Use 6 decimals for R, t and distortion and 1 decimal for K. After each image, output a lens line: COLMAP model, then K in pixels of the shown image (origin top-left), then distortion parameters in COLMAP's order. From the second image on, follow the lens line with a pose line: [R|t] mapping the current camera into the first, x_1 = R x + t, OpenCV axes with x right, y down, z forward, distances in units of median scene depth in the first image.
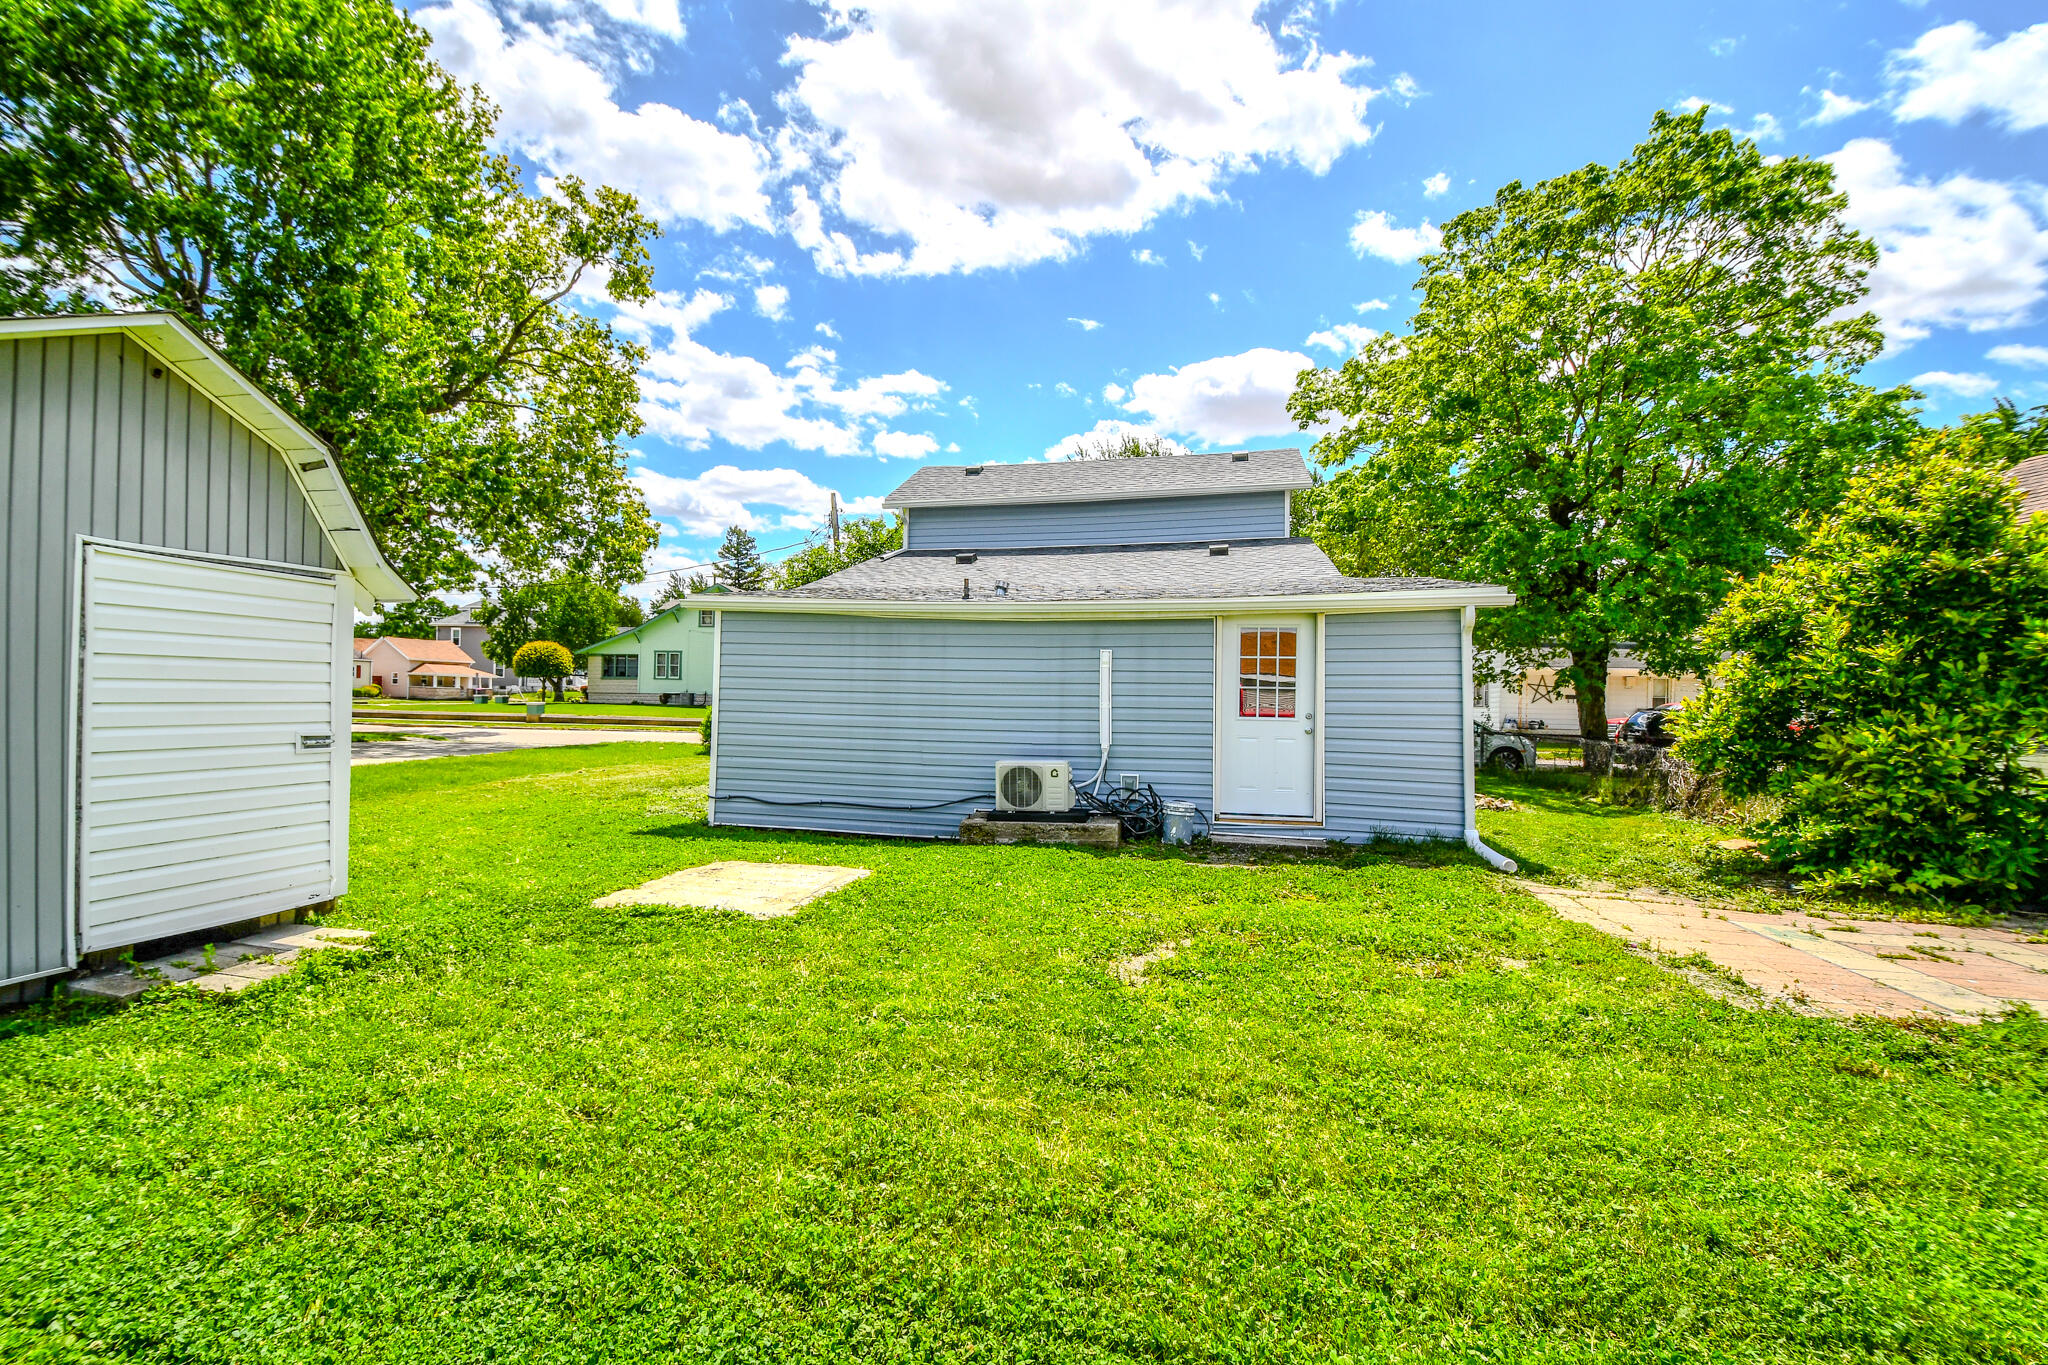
lens RADIAL K [[894.2, 0, 997.3], [0, 894.2, 693.9], [0, 0, 1]] dist [0.012041, -0.020385]
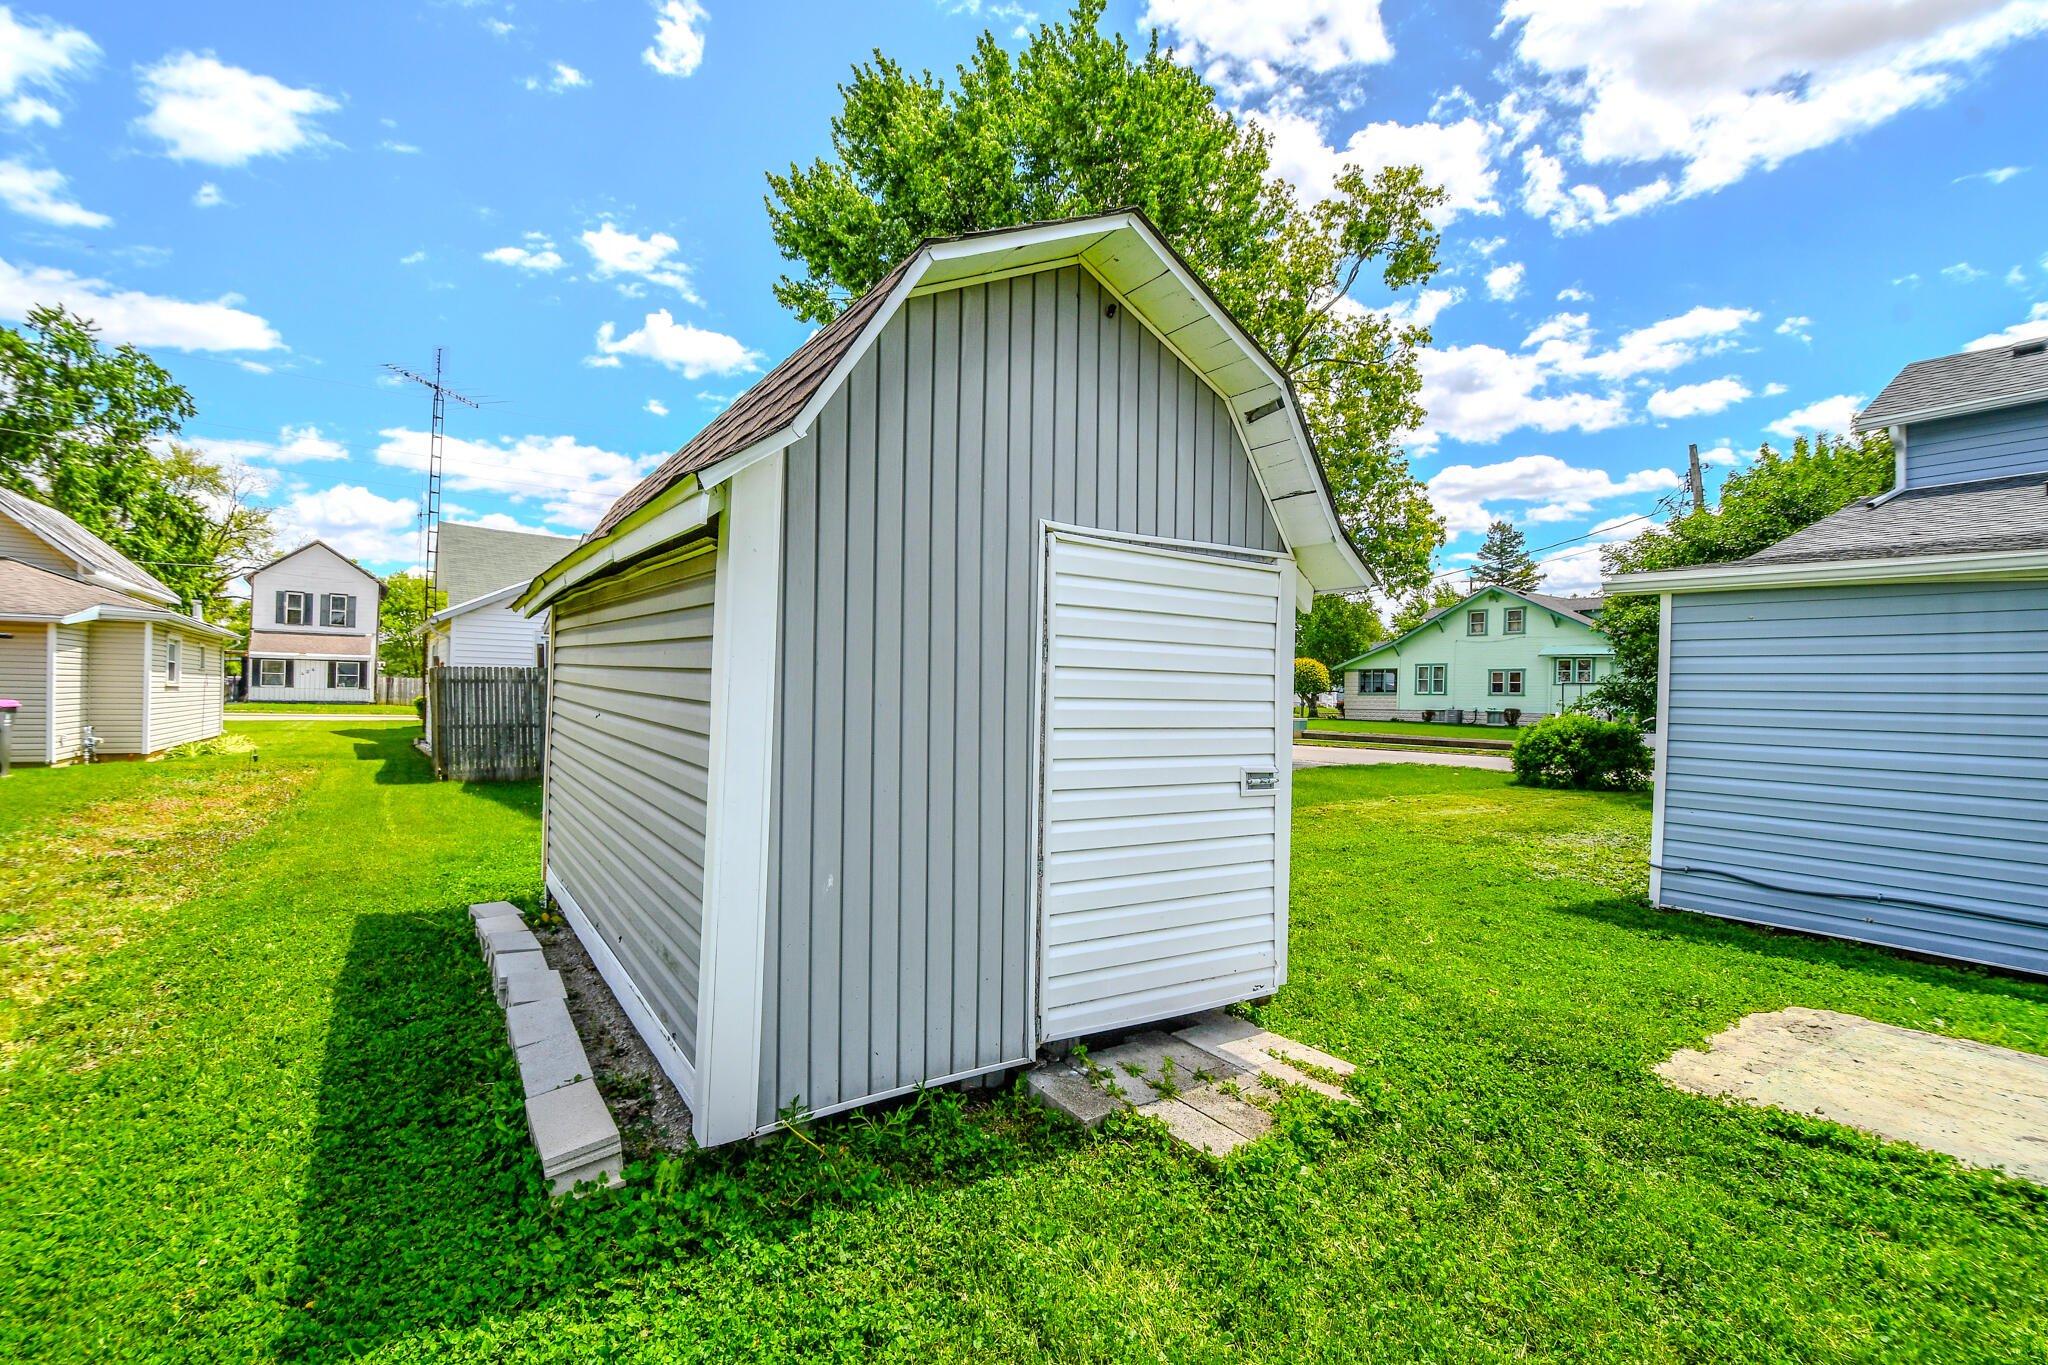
lens RADIAL K [[894.2, 0, 997.3], [0, 894.2, 693.9], [0, 0, 1]] dist [0.012041, -0.020385]
pose [[0.713745, -0.007190, -0.700368, -0.373165], [-0.005023, 0.999869, -0.015384, -0.006329], [0.700387, 0.014499, 0.713616, 0.293154]]
